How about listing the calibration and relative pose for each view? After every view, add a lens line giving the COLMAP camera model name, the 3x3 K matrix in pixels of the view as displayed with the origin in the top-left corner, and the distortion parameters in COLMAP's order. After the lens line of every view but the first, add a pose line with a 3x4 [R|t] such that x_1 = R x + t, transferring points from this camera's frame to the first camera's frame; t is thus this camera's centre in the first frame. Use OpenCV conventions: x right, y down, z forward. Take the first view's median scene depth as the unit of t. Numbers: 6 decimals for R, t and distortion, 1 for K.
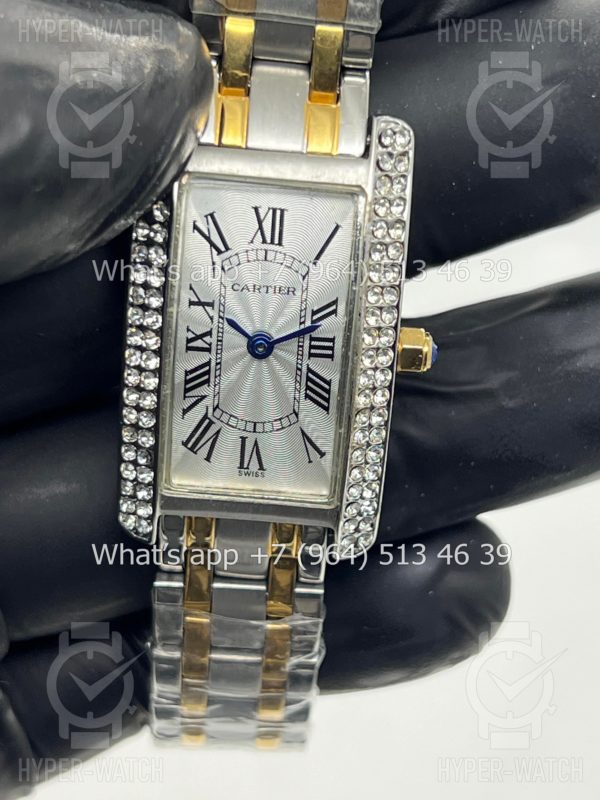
lens RADIAL K [[1928.4, 0, 300.0], [0, 1928.4, 400.0], [0, 0, 1]] dist [0.182965, 0.140275]
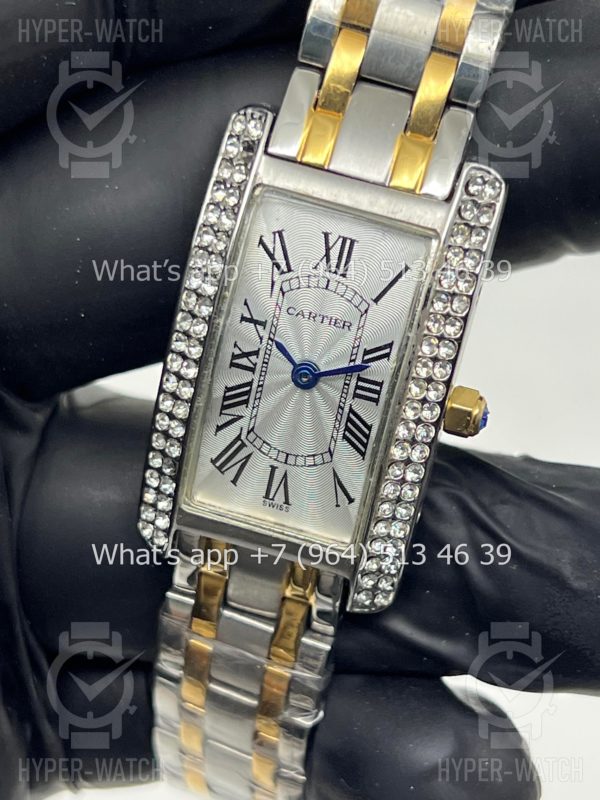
lens RADIAL K [[1928.4, 0, 300.0], [0, 1928.4, 400.0], [0, 0, 1]] dist [0.182965, 0.140275]
pose [[0.972869, 0.189658, -0.132495, 0.105401], [-0.192614, 0.981226, -0.009746, -0.006460], [0.128160, 0.035002, 0.991136, 0.051287]]
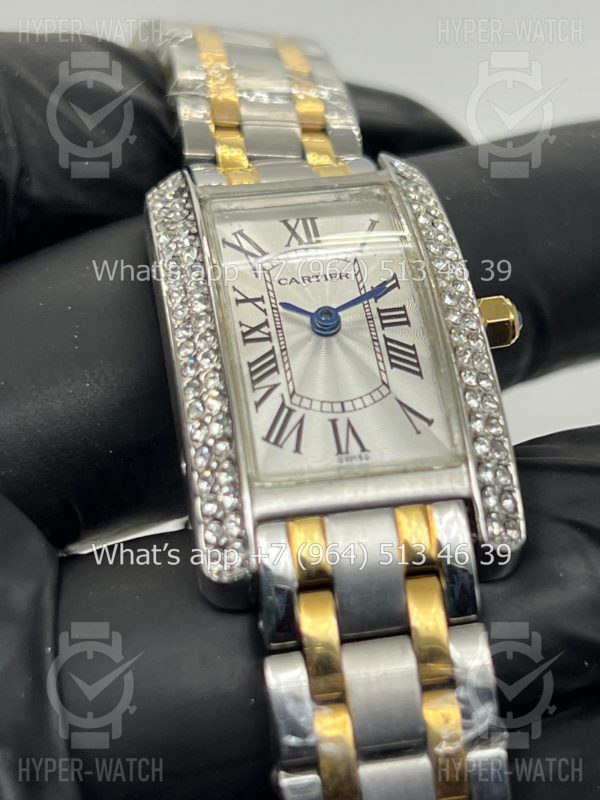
lens RADIAL K [[1928.4, 0, 300.0], [0, 1928.4, 400.0], [0, 0, 1]] dist [0.182965, 0.140275]
pose [[0.969692, -0.158206, 0.186194, -0.198857], [0.244187, 0.601448, -0.760679, 0.650751], [0.008358, 0.783091, 0.621851, 0.481904]]
